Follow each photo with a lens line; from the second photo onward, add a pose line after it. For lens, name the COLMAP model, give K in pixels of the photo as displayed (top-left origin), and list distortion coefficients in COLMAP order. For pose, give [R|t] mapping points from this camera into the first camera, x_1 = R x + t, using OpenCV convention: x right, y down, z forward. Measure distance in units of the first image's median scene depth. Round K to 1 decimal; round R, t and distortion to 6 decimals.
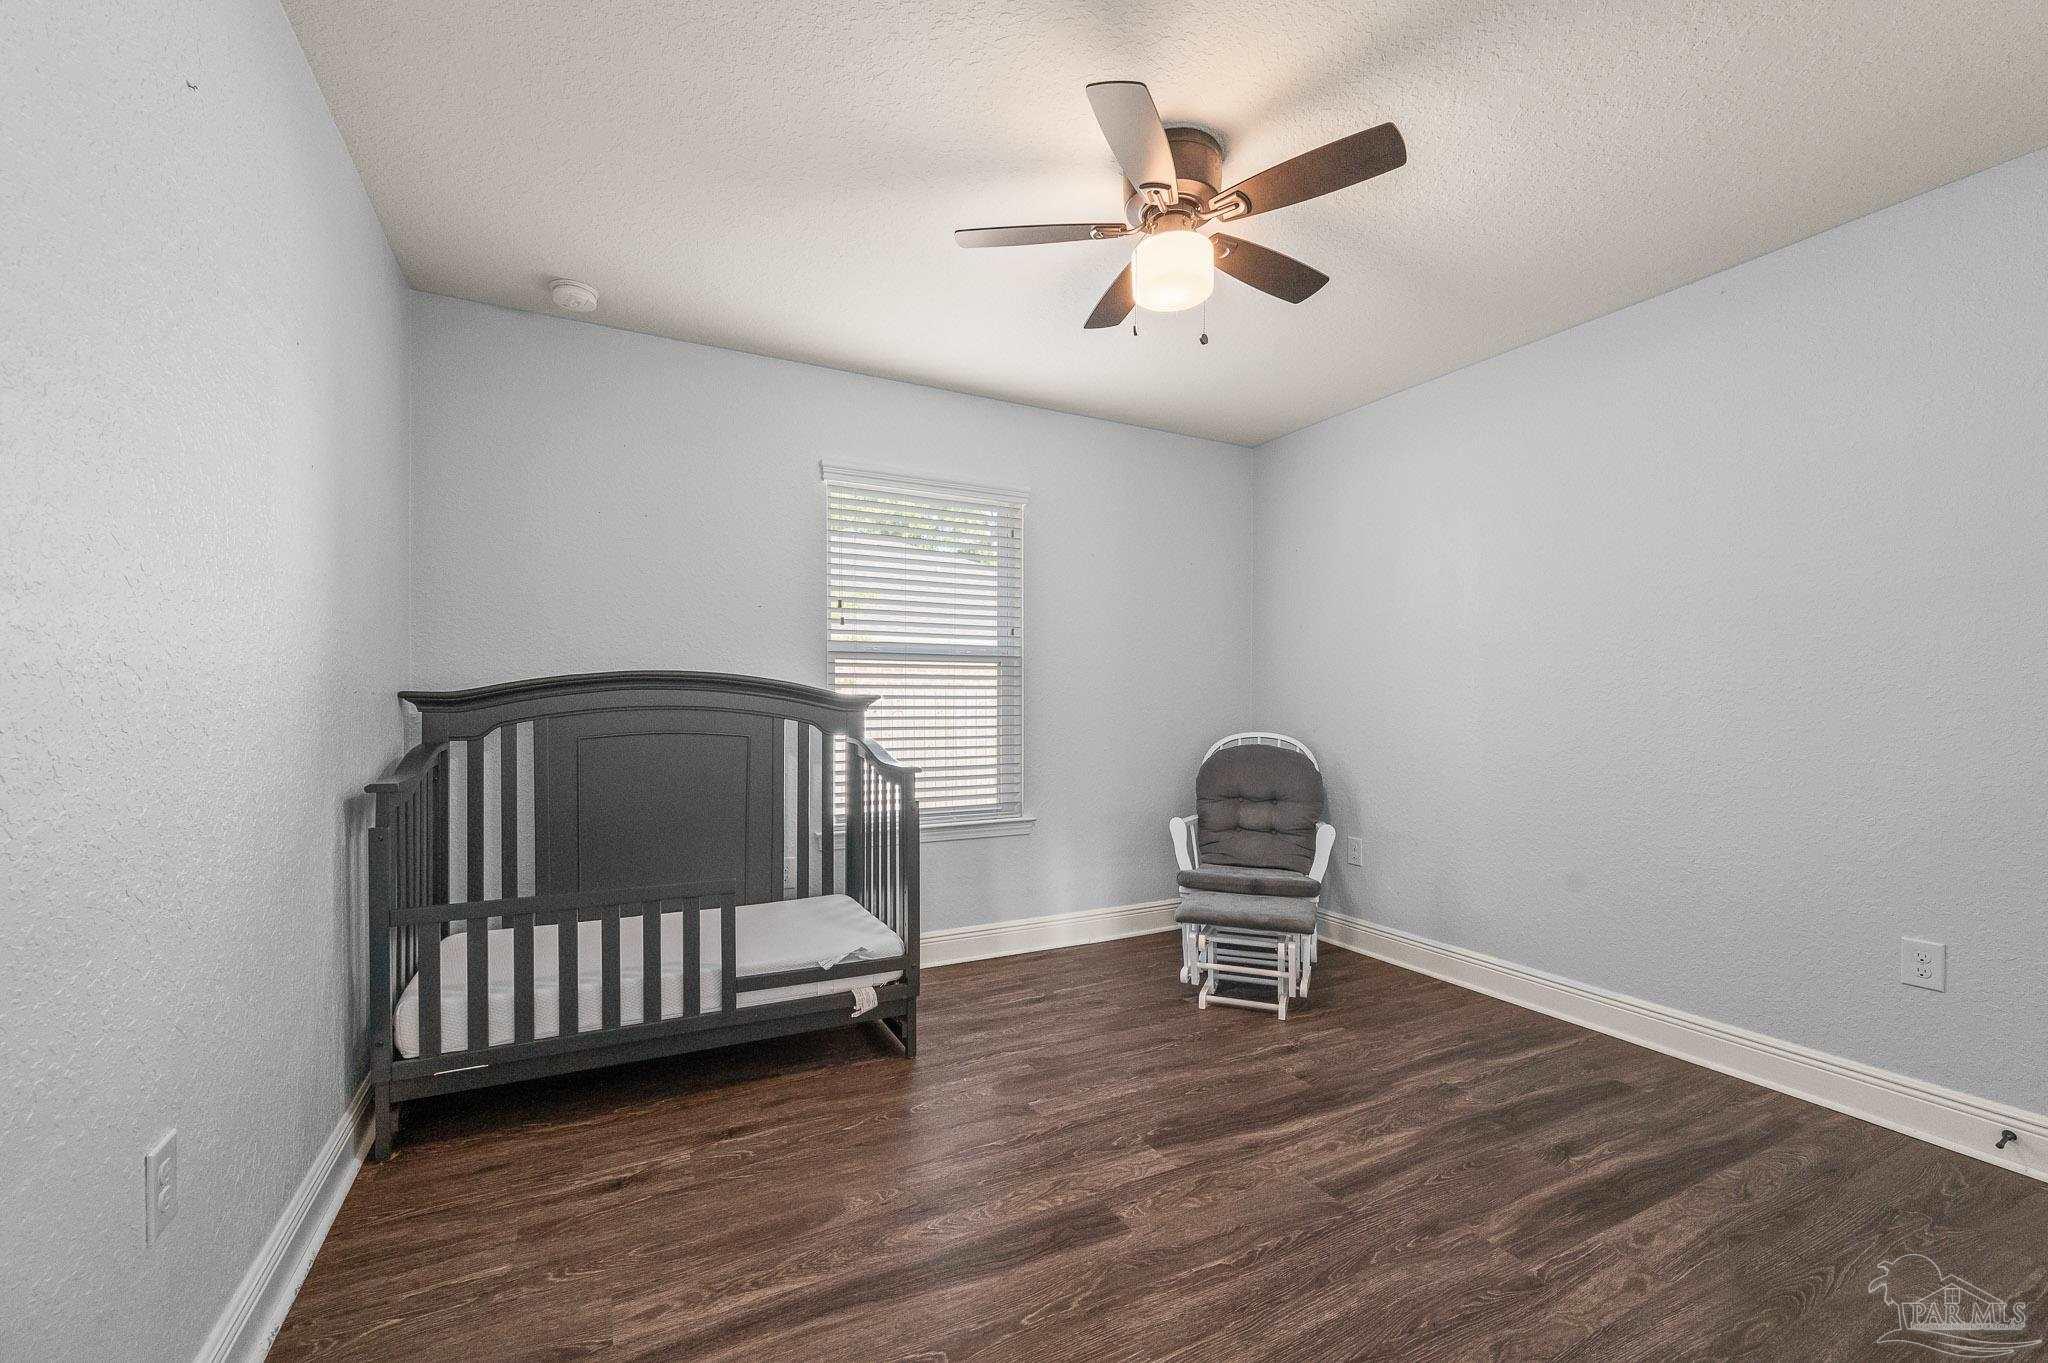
lens RADIAL K [[828.2, 0, 1022.0], [0, 828.2, 724.2], [0, 0, 1]] dist [-0.000141, -0.000041]
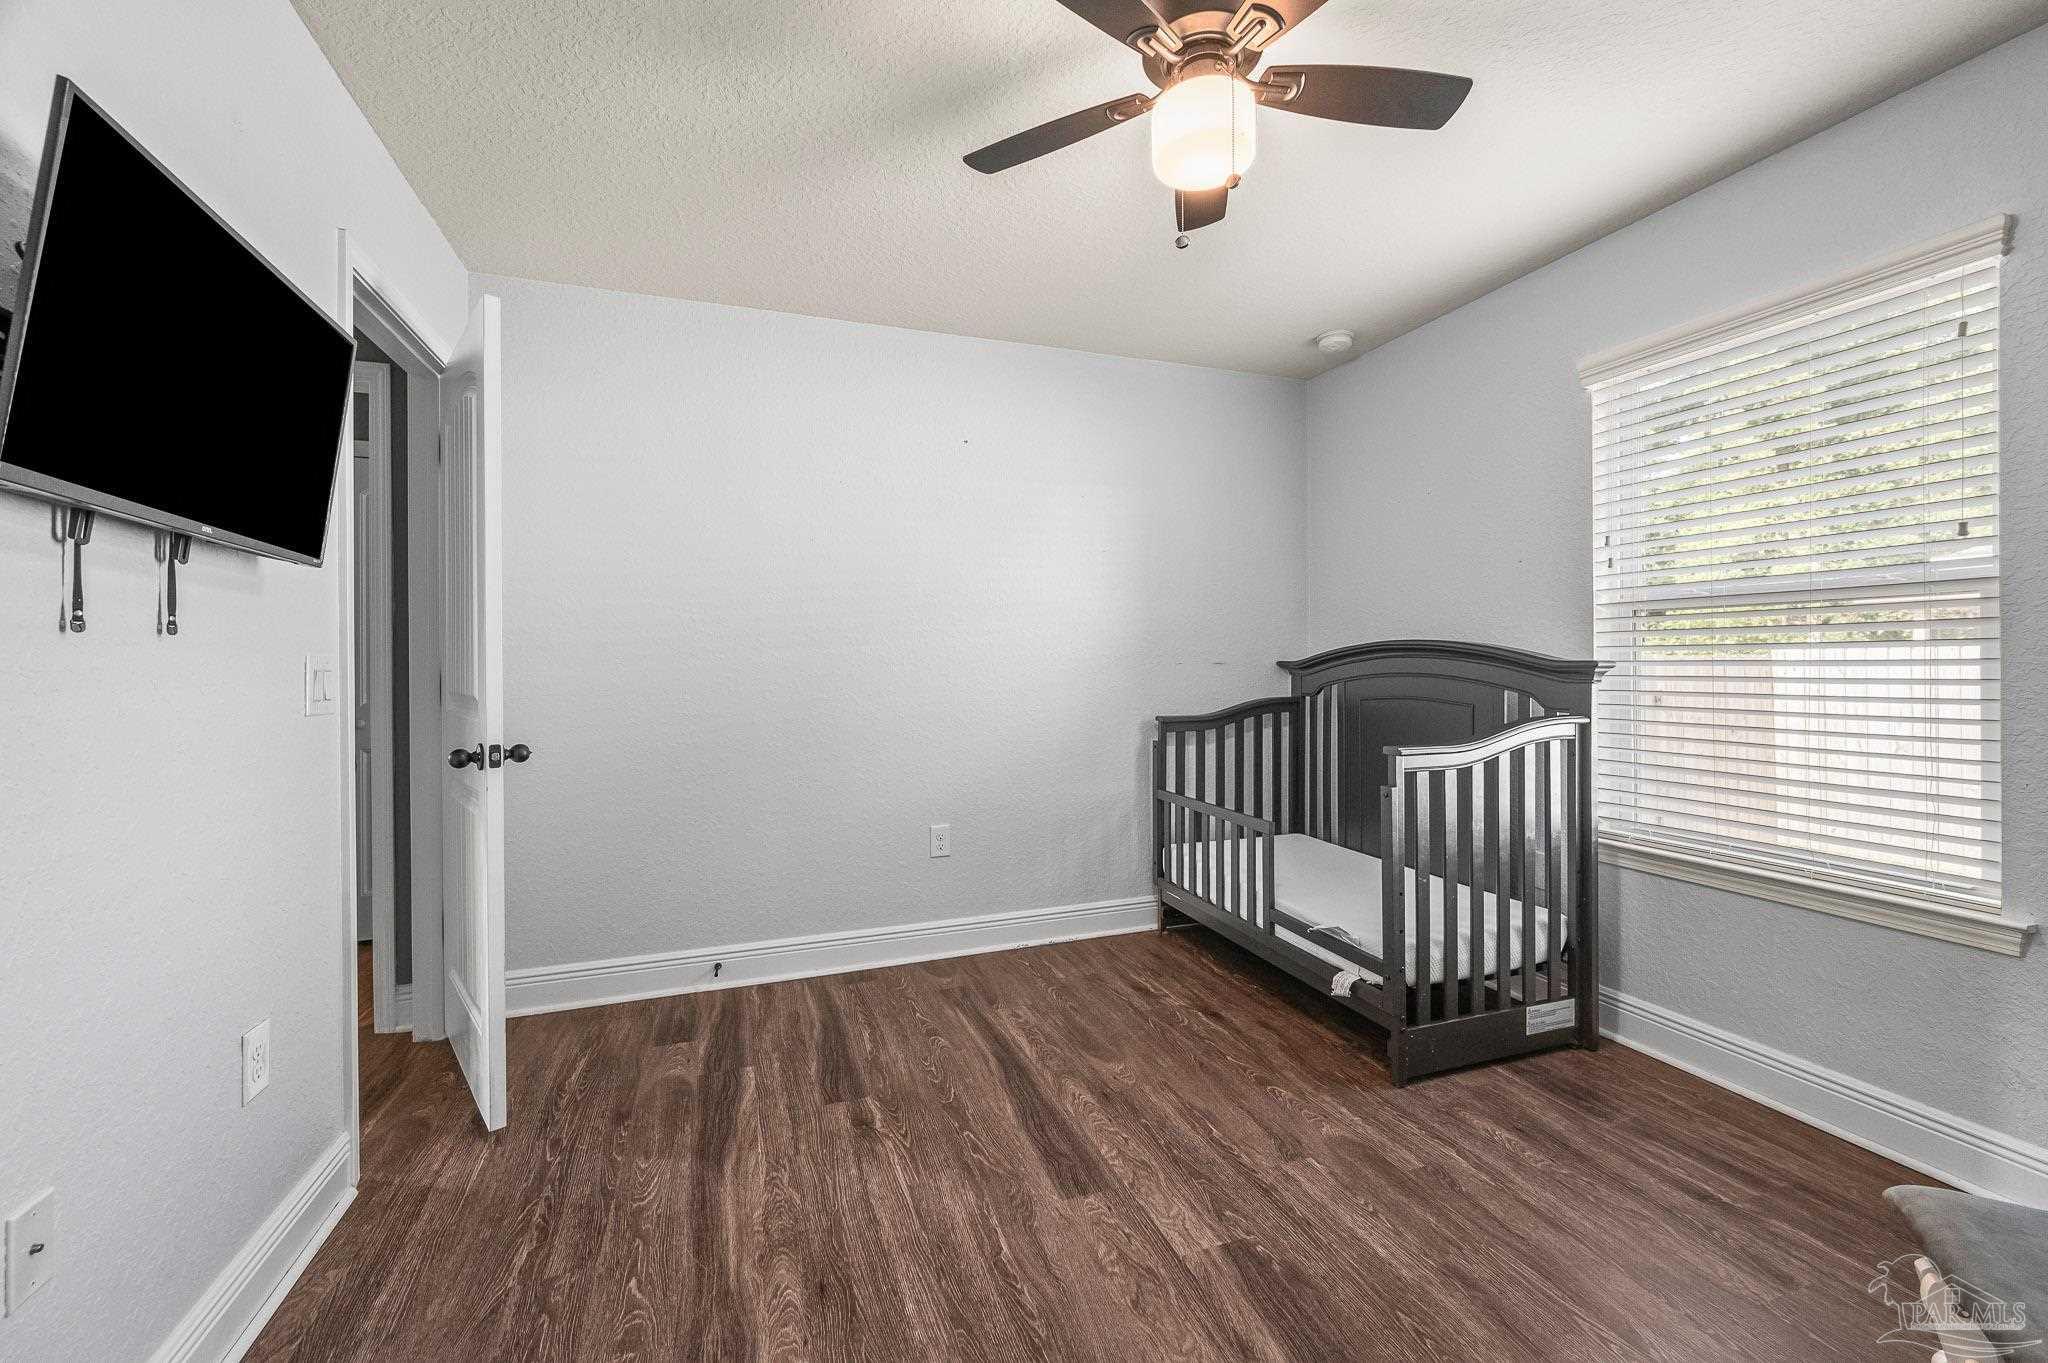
lens RADIAL K [[817.9, 0, 1029.6], [0, 817.9, 680.2], [0, 0, 1]] dist [-0.002233, 0.000058]
pose [[-0.121915, 0.021418, -0.992309, 0.879846], [-0.020432, 0.999501, 0.024083, -0.037043], [0.992330, 0.023211, -0.121417, 0.840802]]
